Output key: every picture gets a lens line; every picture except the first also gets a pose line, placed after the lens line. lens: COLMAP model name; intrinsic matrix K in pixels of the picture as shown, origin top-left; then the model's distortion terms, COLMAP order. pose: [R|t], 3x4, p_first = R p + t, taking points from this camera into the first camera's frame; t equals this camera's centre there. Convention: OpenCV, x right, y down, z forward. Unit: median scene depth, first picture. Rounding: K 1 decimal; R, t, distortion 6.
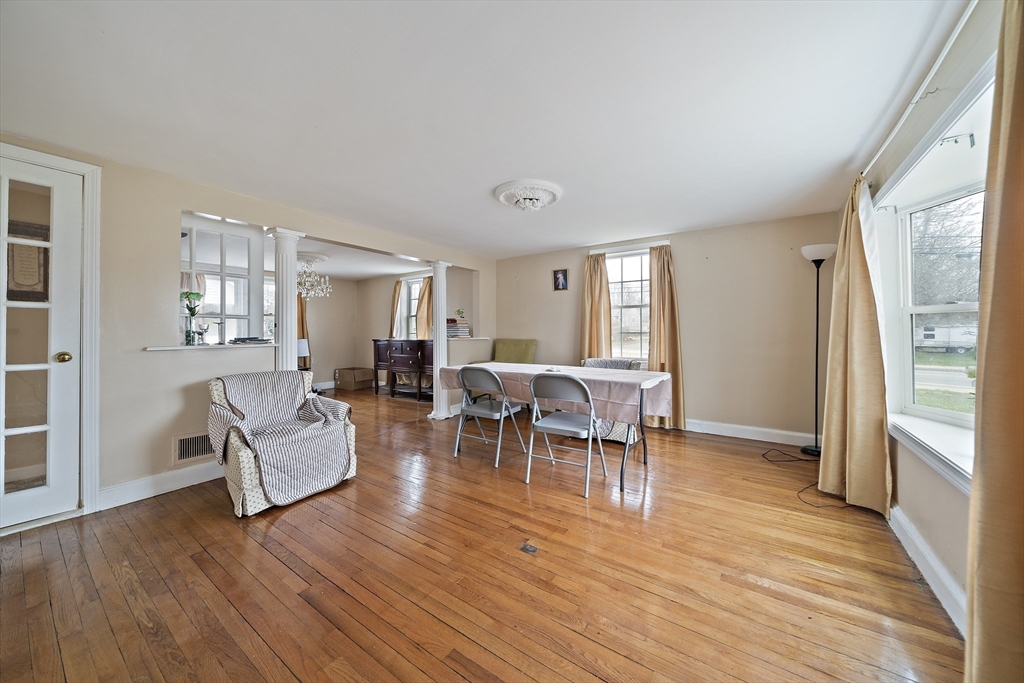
lens RADIAL K [[356.3, 0, 519.9], [0, 356.3, 333.0], [0, 0, 1]] dist [-0.001916, 0.000104]
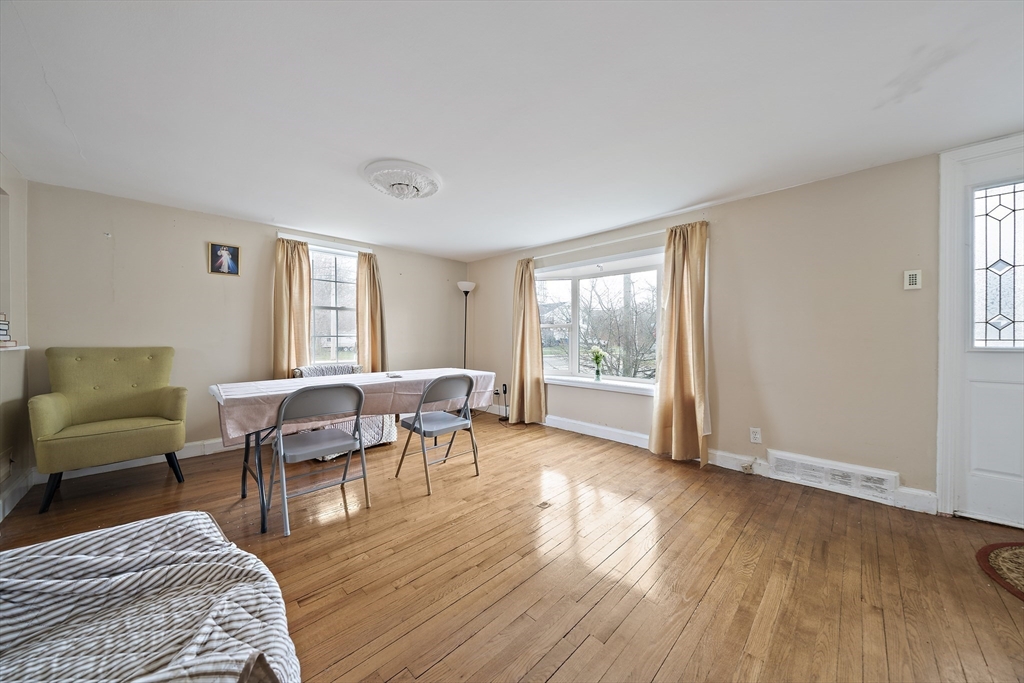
lens RADIAL K [[356.3, 0, 515.5], [0, 356.3, 340.1], [0, 0, 1]] dist [-0.001916, 0.000104]
pose [[0.181587, -0.008987, 0.983334, -0.509459], [0.000409, 0.999959, 0.009063, 0.000793], [-0.983375, -0.001243, 0.181584, 0.354044]]
